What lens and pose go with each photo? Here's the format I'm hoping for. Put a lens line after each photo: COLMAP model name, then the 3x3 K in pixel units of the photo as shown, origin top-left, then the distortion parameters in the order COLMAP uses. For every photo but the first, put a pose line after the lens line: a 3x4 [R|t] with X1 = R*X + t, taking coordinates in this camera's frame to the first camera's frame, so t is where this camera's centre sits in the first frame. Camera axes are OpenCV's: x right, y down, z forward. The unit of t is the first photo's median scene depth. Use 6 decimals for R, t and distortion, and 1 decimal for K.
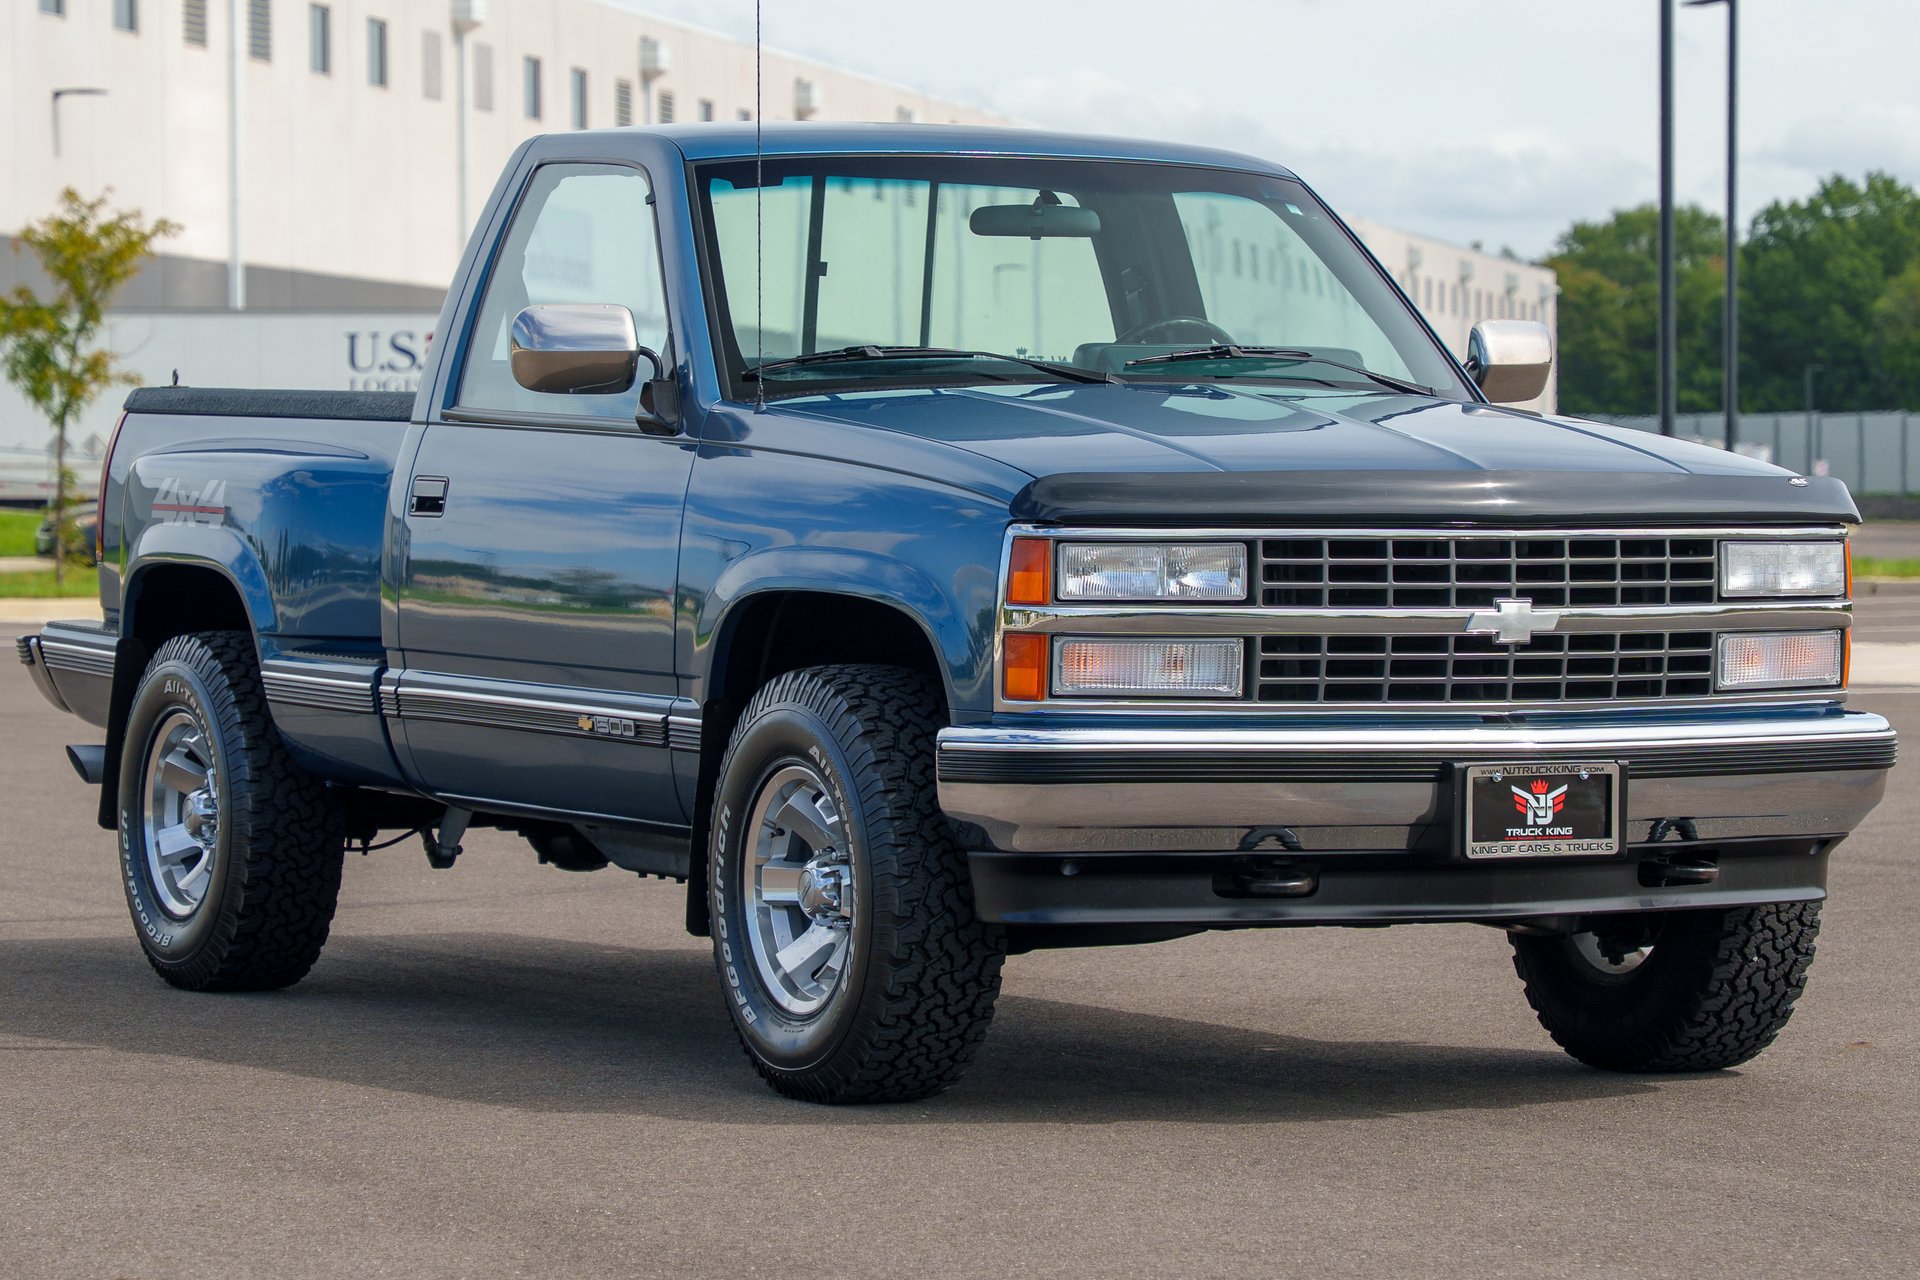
lens RADIAL K [[6345.9, 0, 964.5], [0, 6345.9, 640.3], [0, 0, 1]] dist [0.391060, 0.000000]
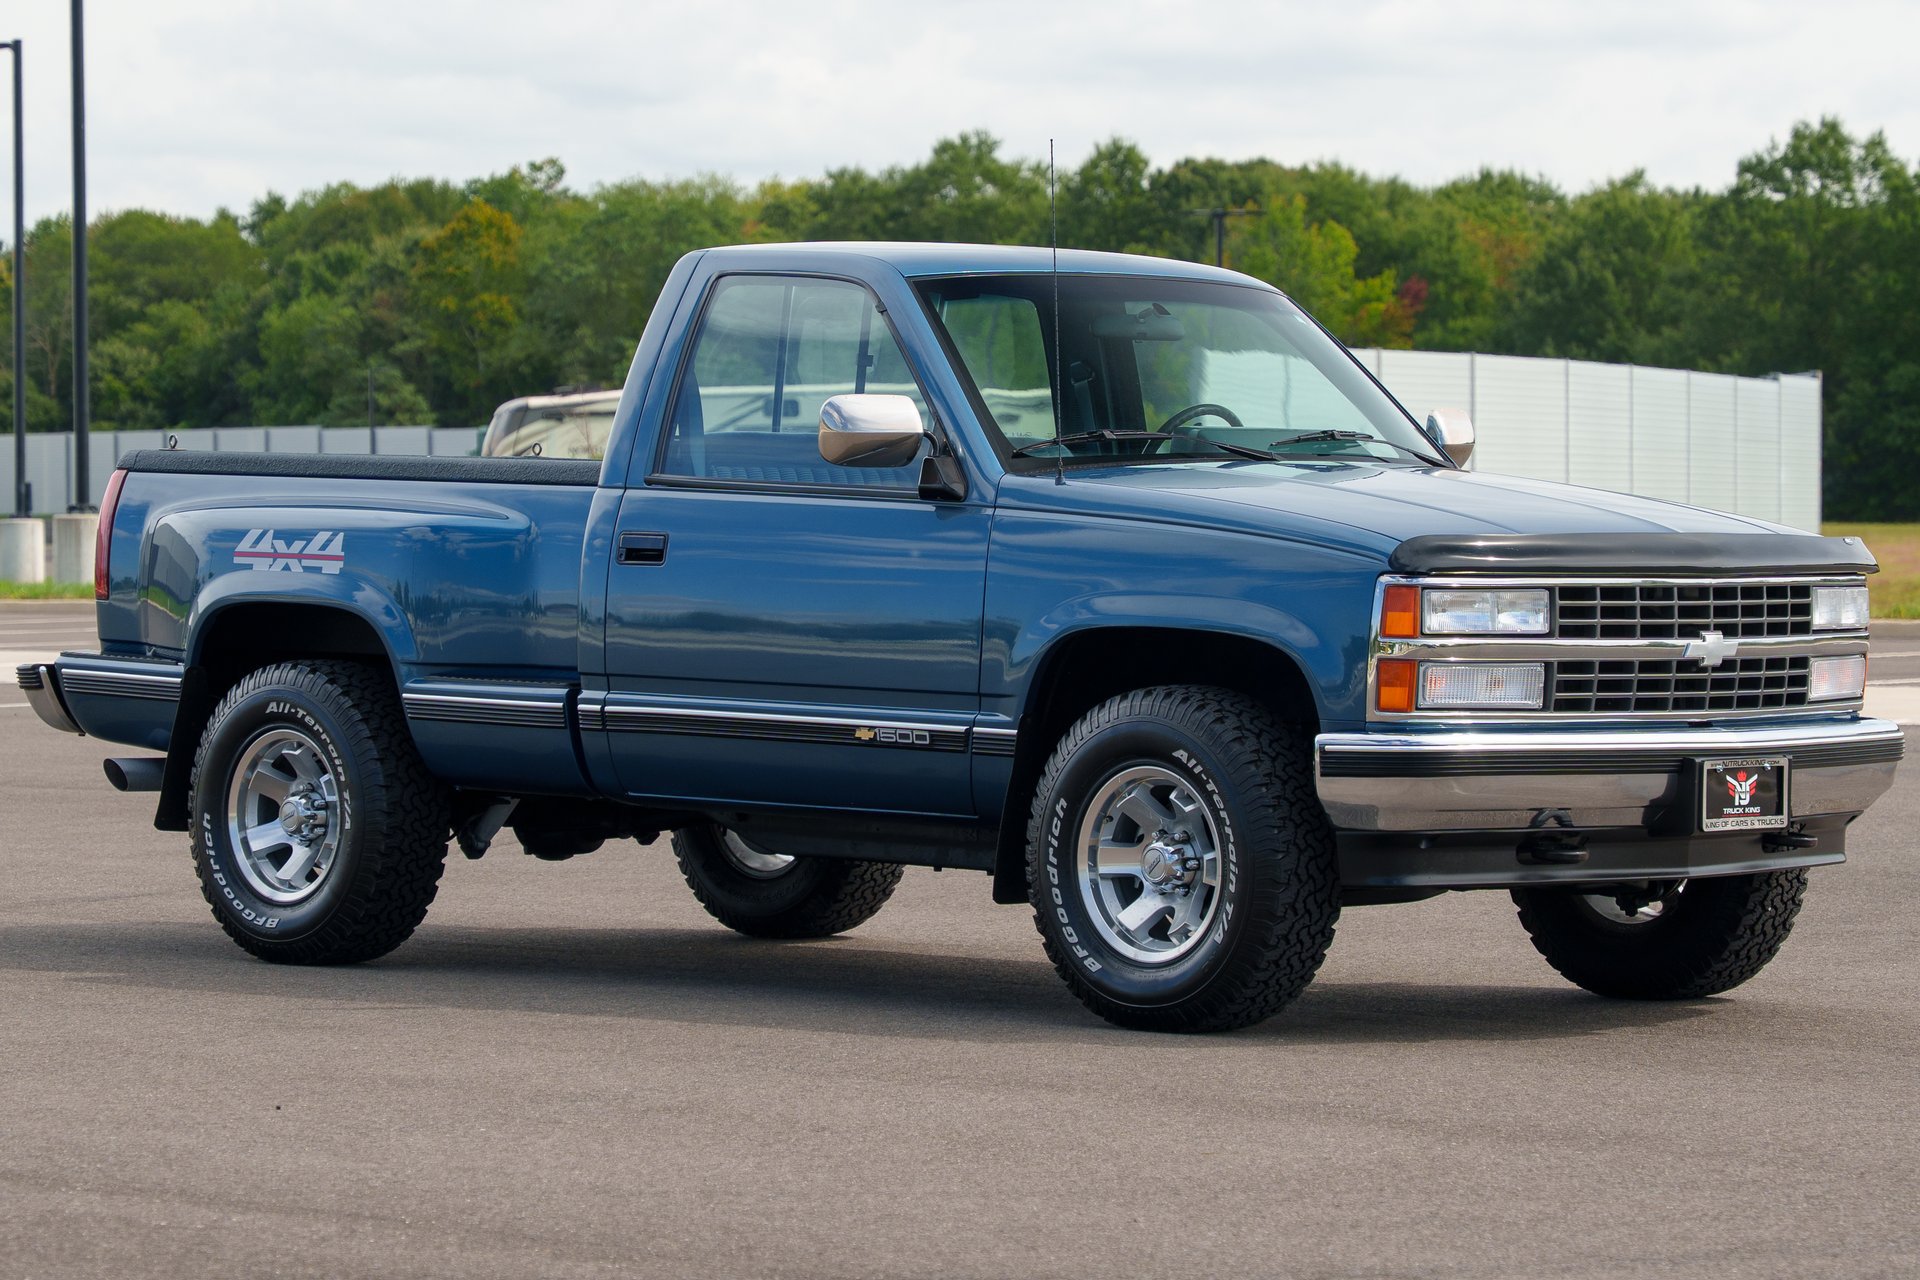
lens RADIAL K [[6345.9, 0, 971.2], [0, 6345.9, 651.8], [0, 0, 1]] dist [0.391060, 0.000000]
pose [[0.948758, -0.003756, 0.315982, -0.468213], [0.003798, 0.999993, 0.000483, -0.003624], [-0.315981, 0.000742, 0.948765, -0.186994]]
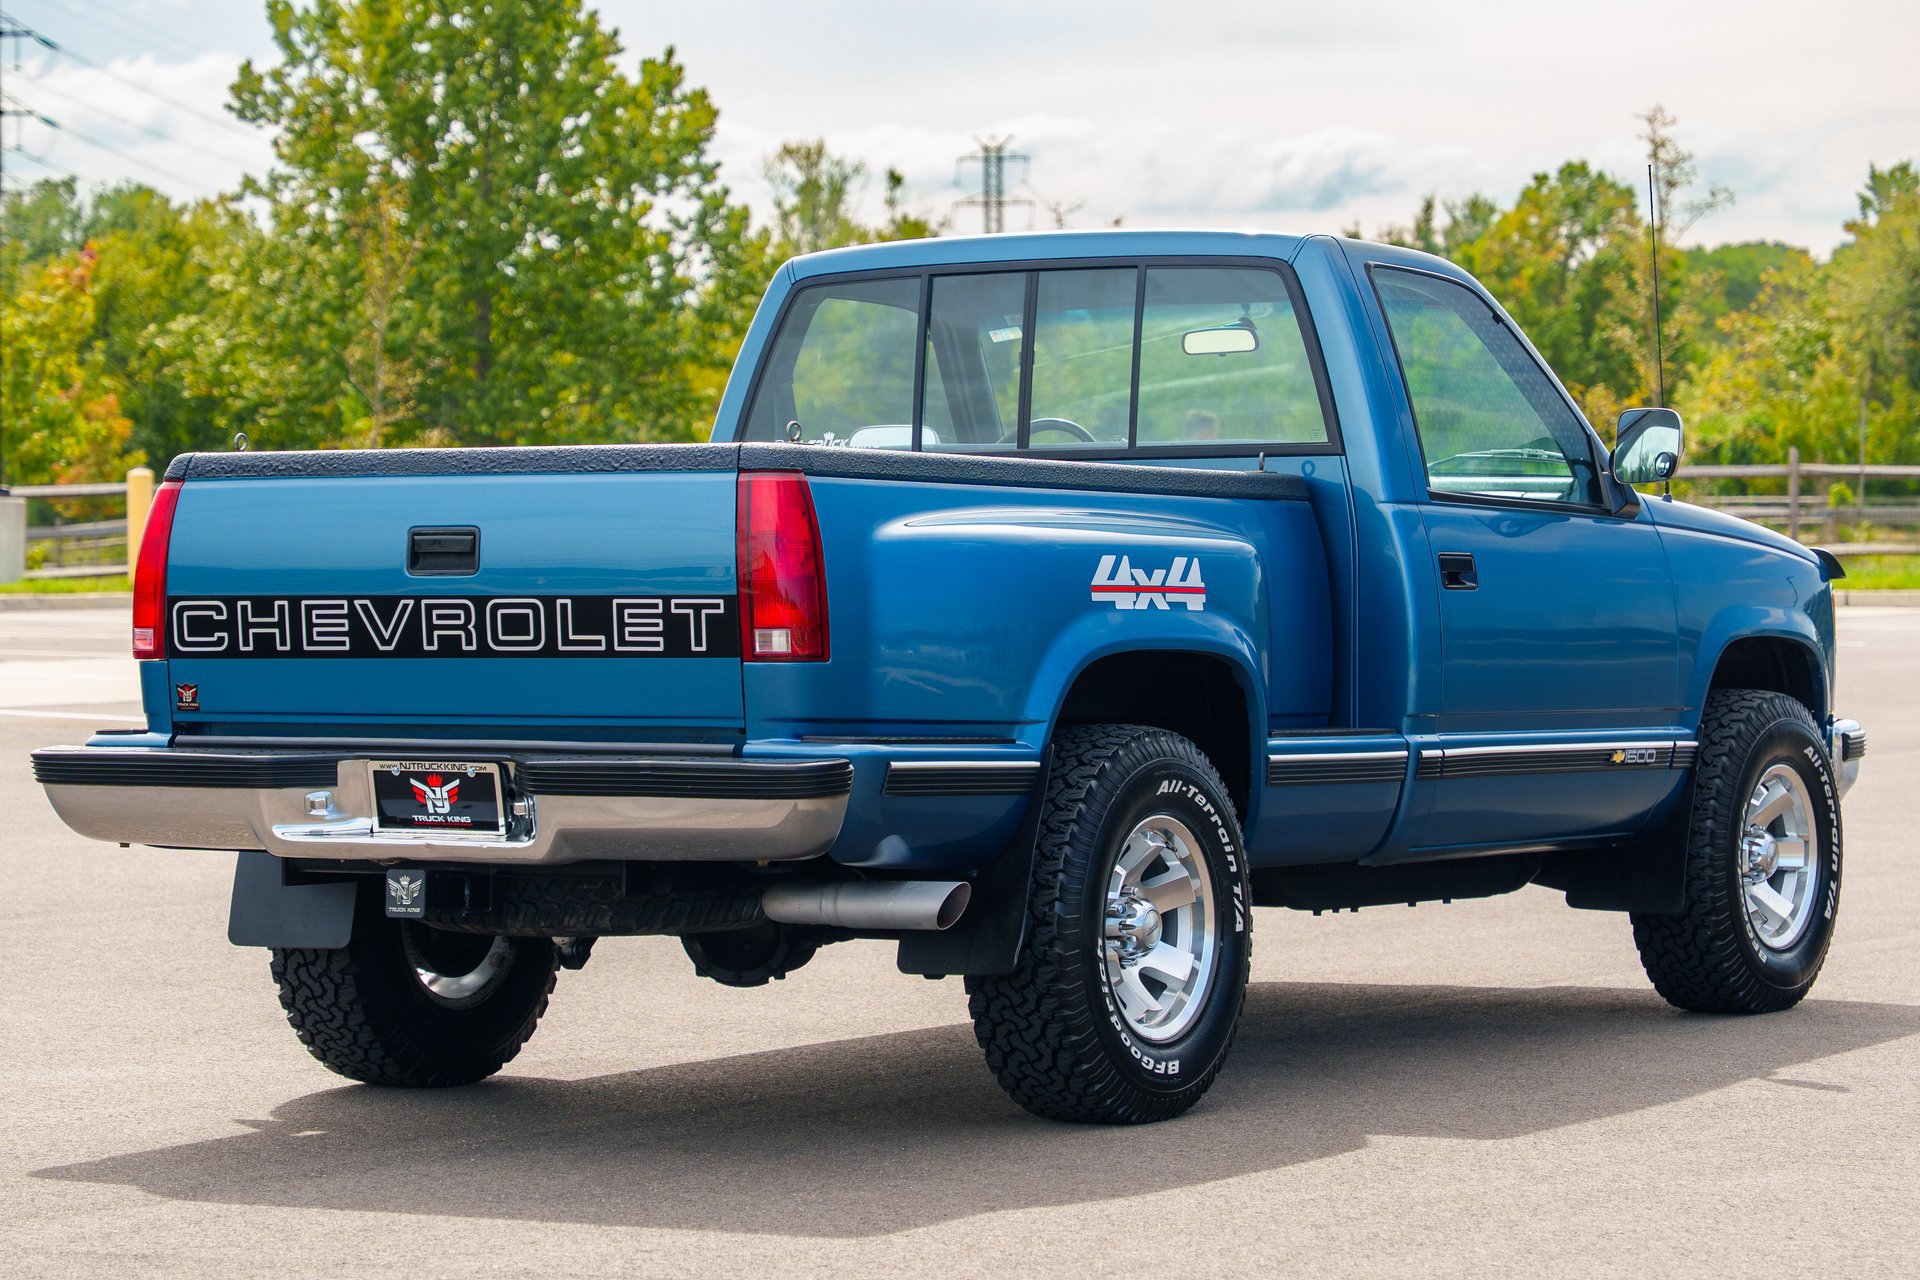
lens RADIAL K [[5585.6, 0, 946.1], [0, 5585.6, 655.9], [0, 0, 1]] dist [0.344446, 0.000000]
pose [[-0.479715, -0.016602, 0.877268, -1.009447], [0.025265, 0.999145, 0.032724, -0.047692], [-0.877061, 0.037862, -0.478885, 1.772742]]
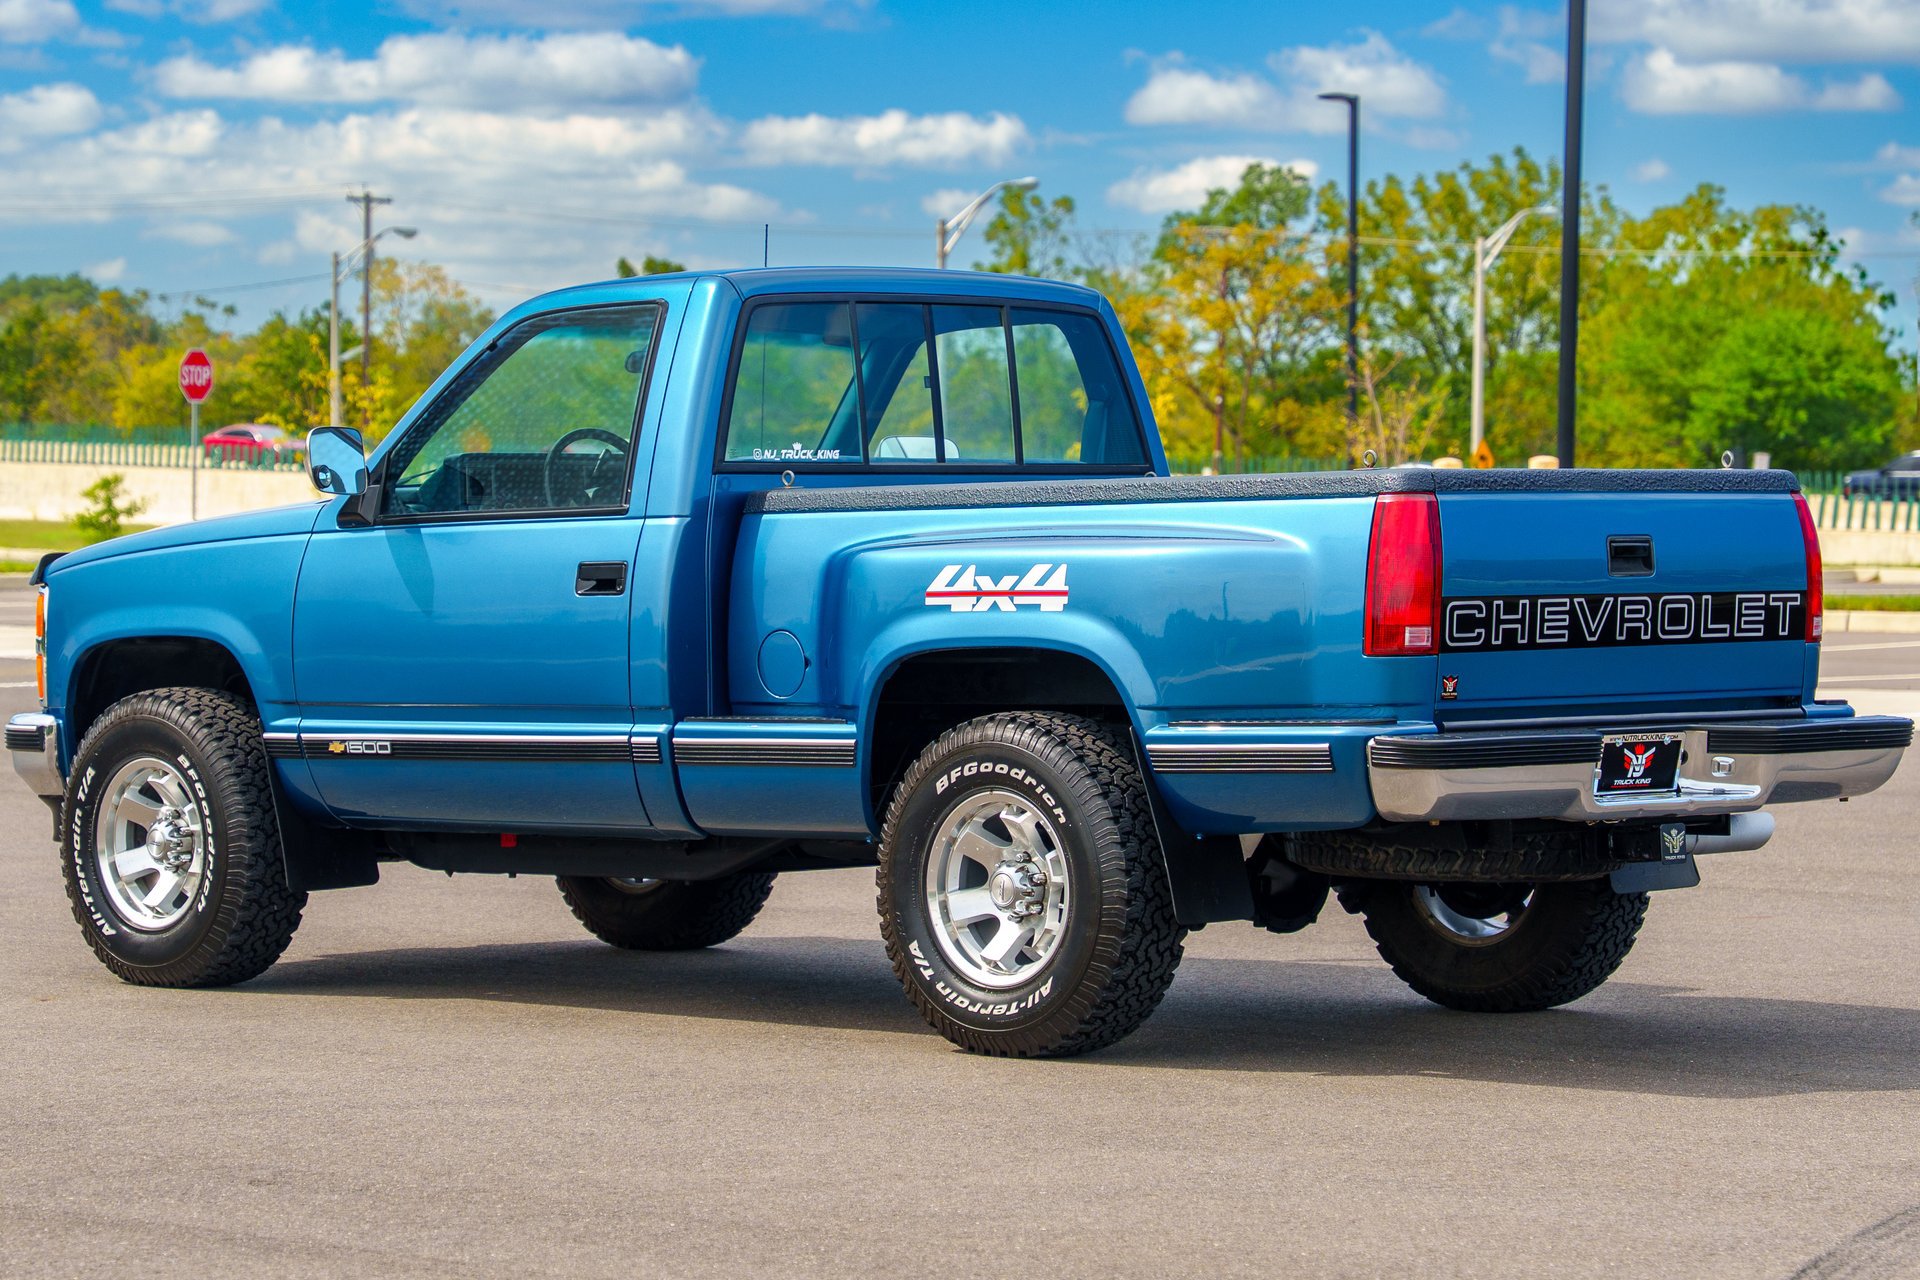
lens RADIAL K [[6345.9, 0, 929.6], [0, 6345.9, 698.8], [0, 0, 1]] dist [0.391060, 0.000000]
pose [[-0.952956, 0.005782, -0.303055, 0.405899], [-0.010295, 0.998624, 0.051426, -0.072981], [0.302935, 0.052127, -0.951584, 2.587682]]
